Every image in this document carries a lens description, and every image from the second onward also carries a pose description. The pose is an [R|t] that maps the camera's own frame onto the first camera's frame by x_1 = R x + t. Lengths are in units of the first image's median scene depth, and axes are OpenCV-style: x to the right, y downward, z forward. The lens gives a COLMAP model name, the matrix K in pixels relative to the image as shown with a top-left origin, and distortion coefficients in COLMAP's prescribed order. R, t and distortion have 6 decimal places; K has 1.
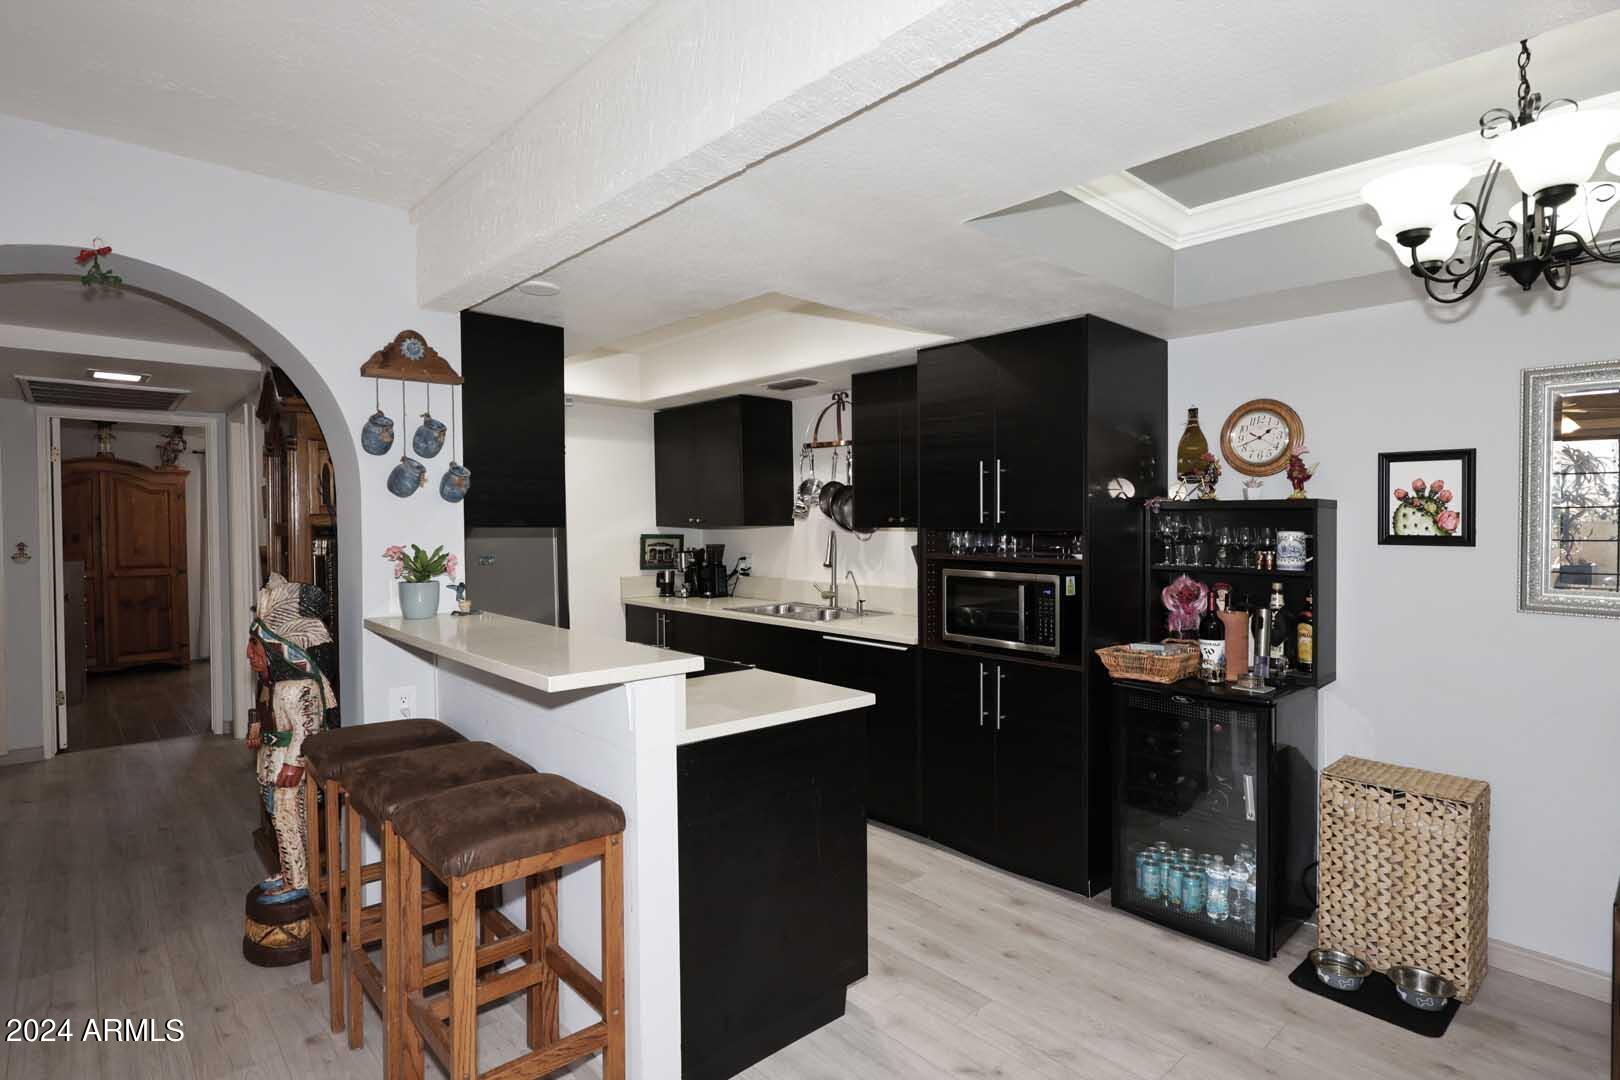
lens RADIAL K [[813.1, 0, 820.3], [0, 813.1, 542.4], [0, 0, 1]] dist [0.003045, 0.001432]
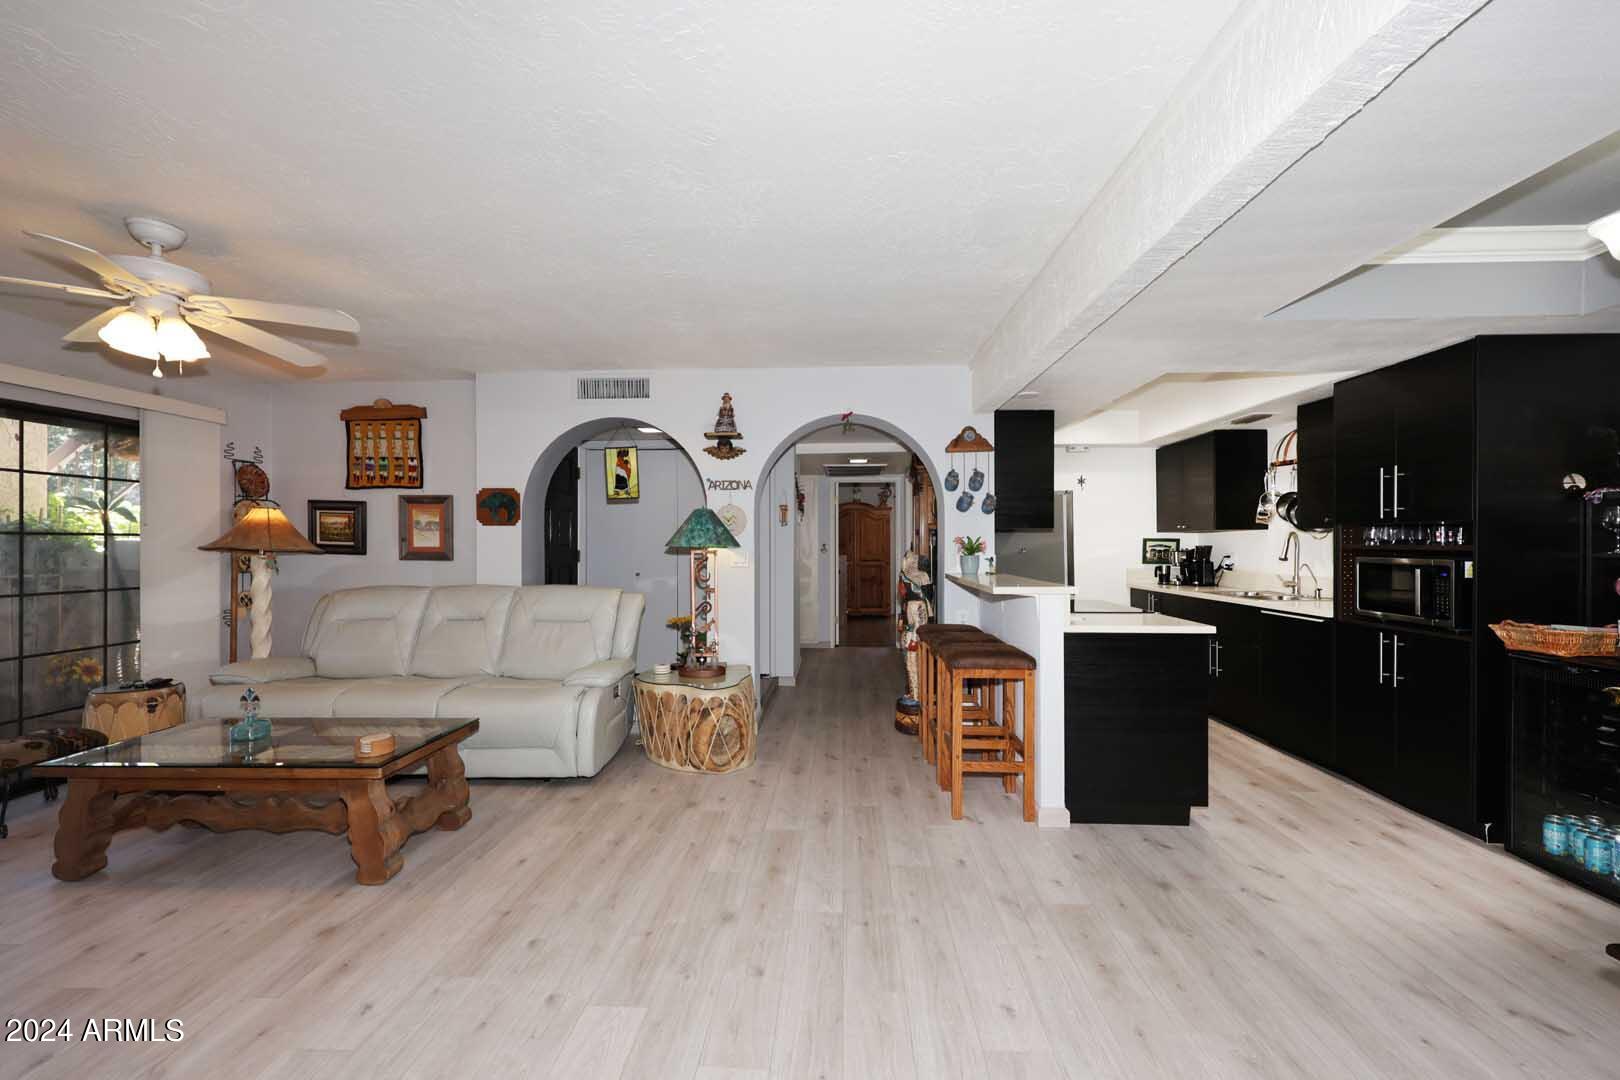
lens RADIAL K [[654.4, 0, 809.9], [0, 654.4, 545.6], [0, 0, 1]] dist [0.002051, 0.000422]
pose [[0.698977, 0.001470, -0.715143, 0.298680], [-0.015413, 0.999797, -0.013010, 0.042987], [0.714978, 0.020116, 0.698857, -0.304144]]
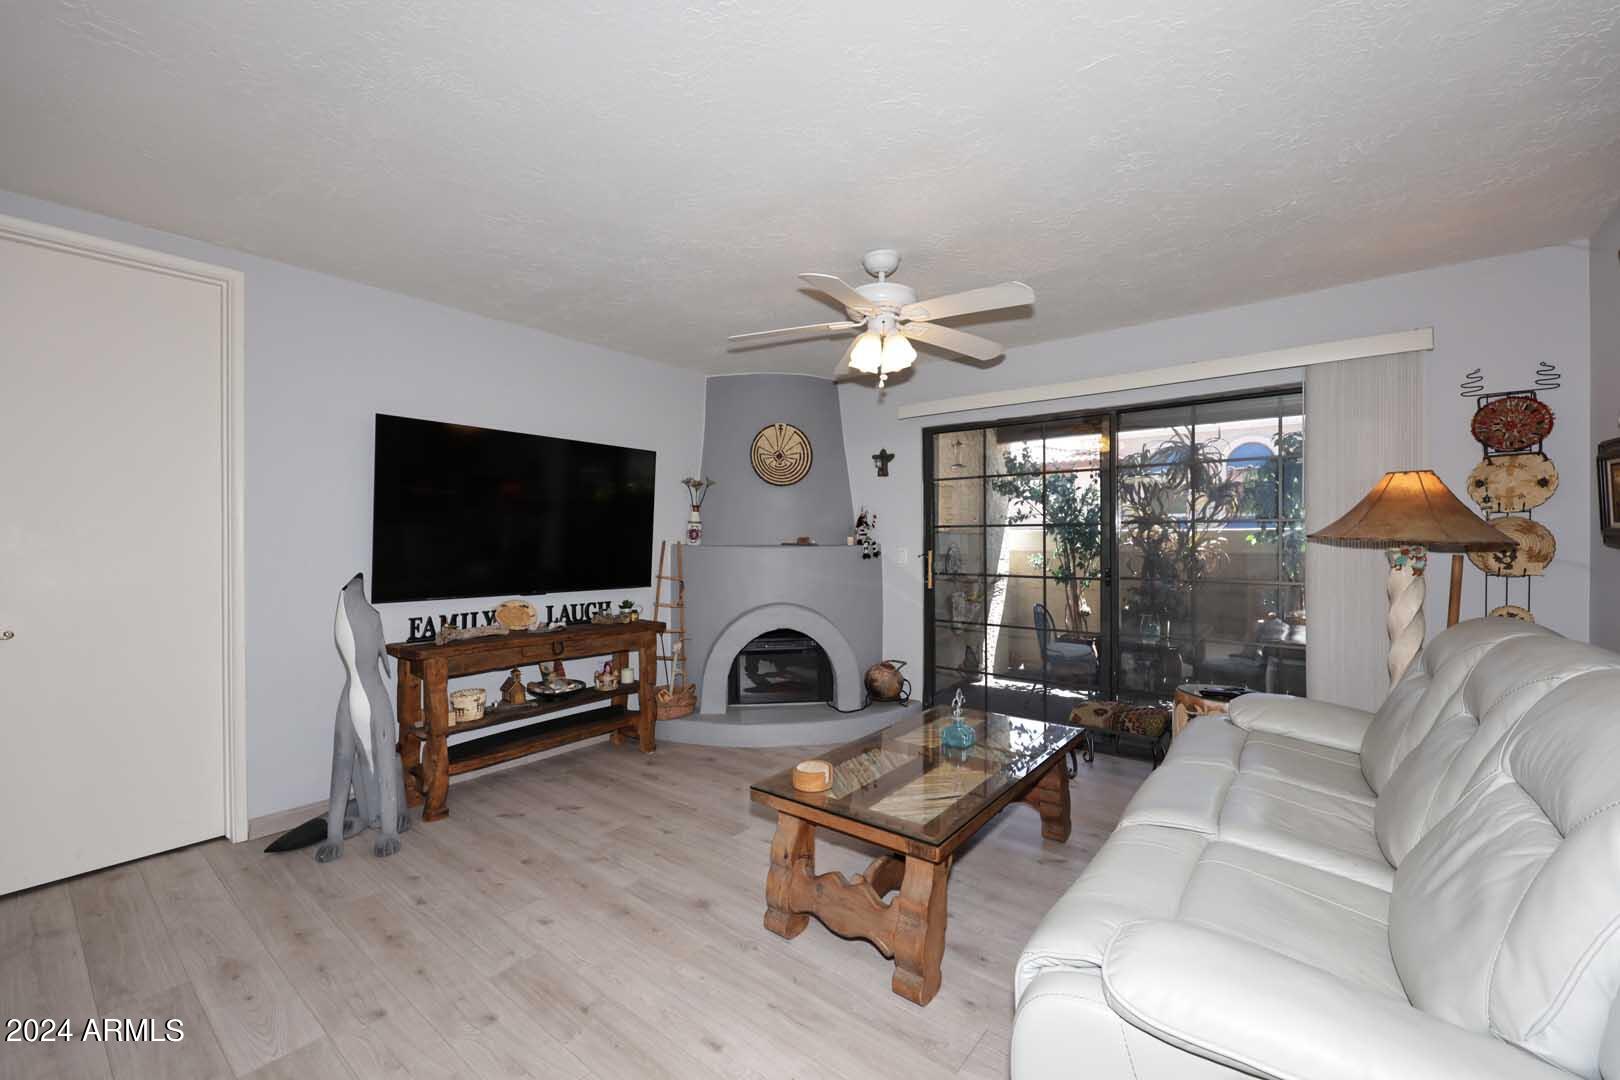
lens RADIAL K [[654.4, 0, 811.6], [0, 654.4, 537.9], [0, 0, 1]] dist [0.002051, 0.000422]
pose [[-0.988007, 0.003981, -0.154355, -0.508091], [0.000436, 0.999736, 0.022994, 0.029894], [0.154406, 0.022651, -0.987748, 0.493577]]
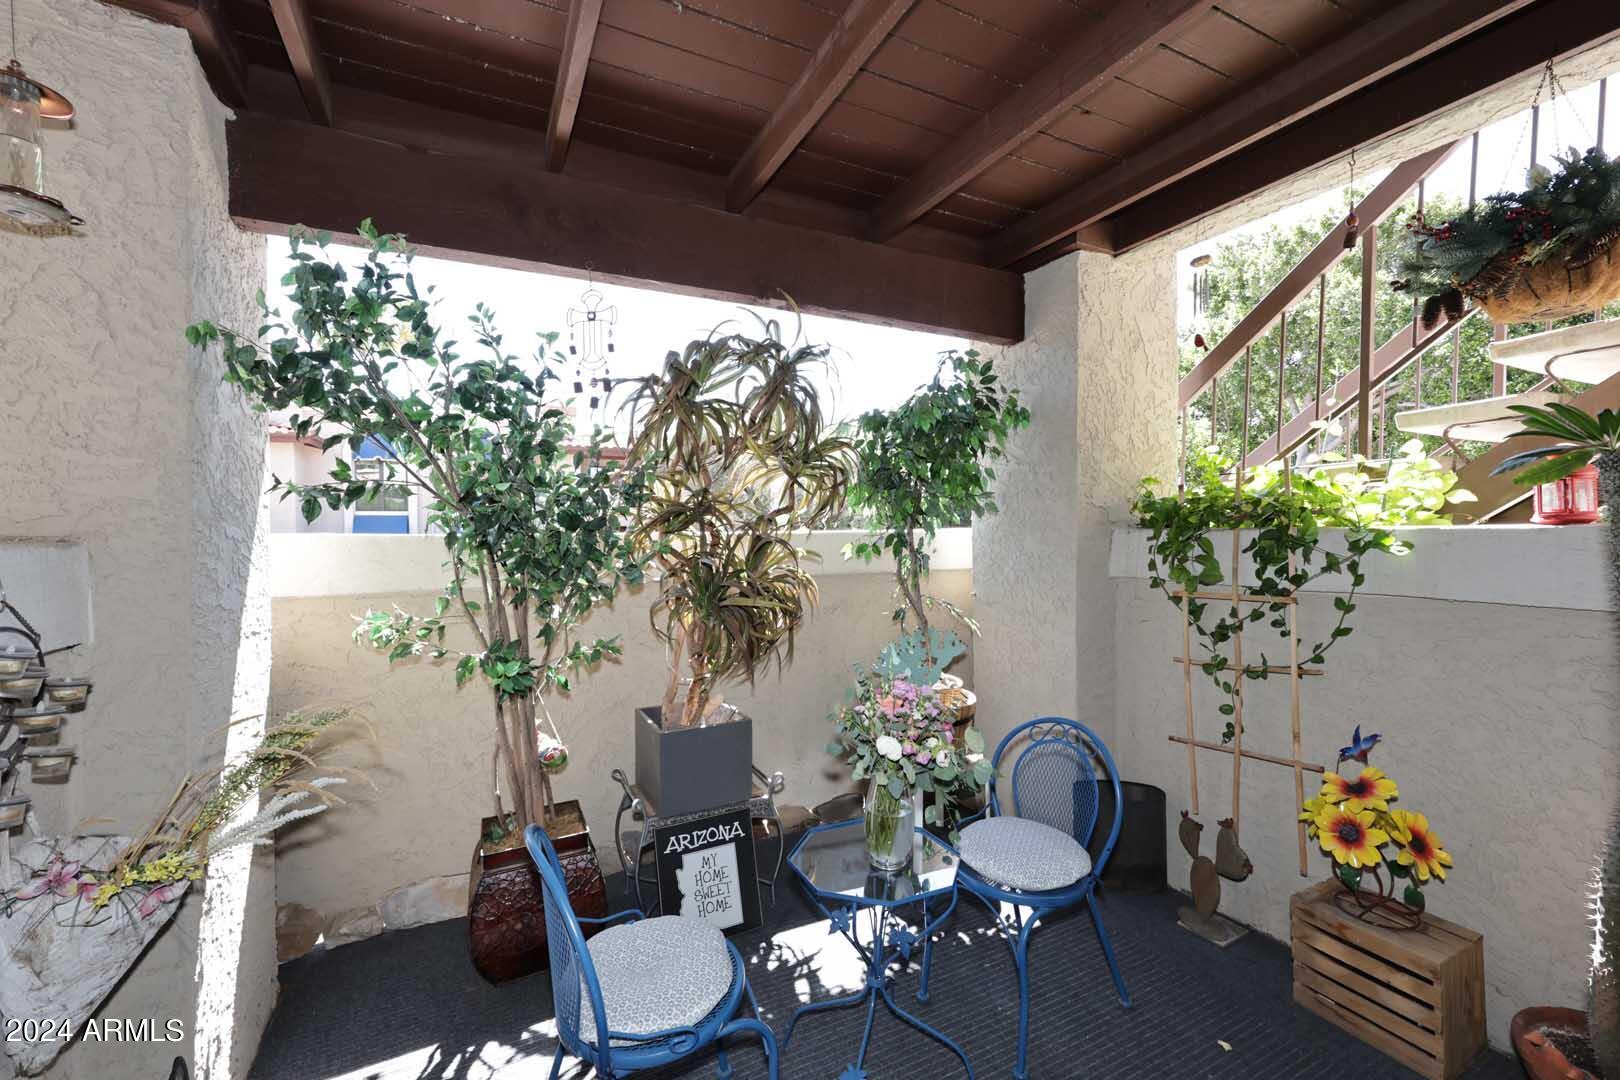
lens RADIAL K [[654.4, 0, 801.7], [0, 654.4, 542.4], [0, 0, 1]] dist [0.002051, 0.000422]
pose [[-0.282723, 0.022399, -0.958940, -0.969035], [-0.012321, 0.999560, 0.026980, 0.038483], [0.959122, 0.019443, -0.282323, -0.745150]]
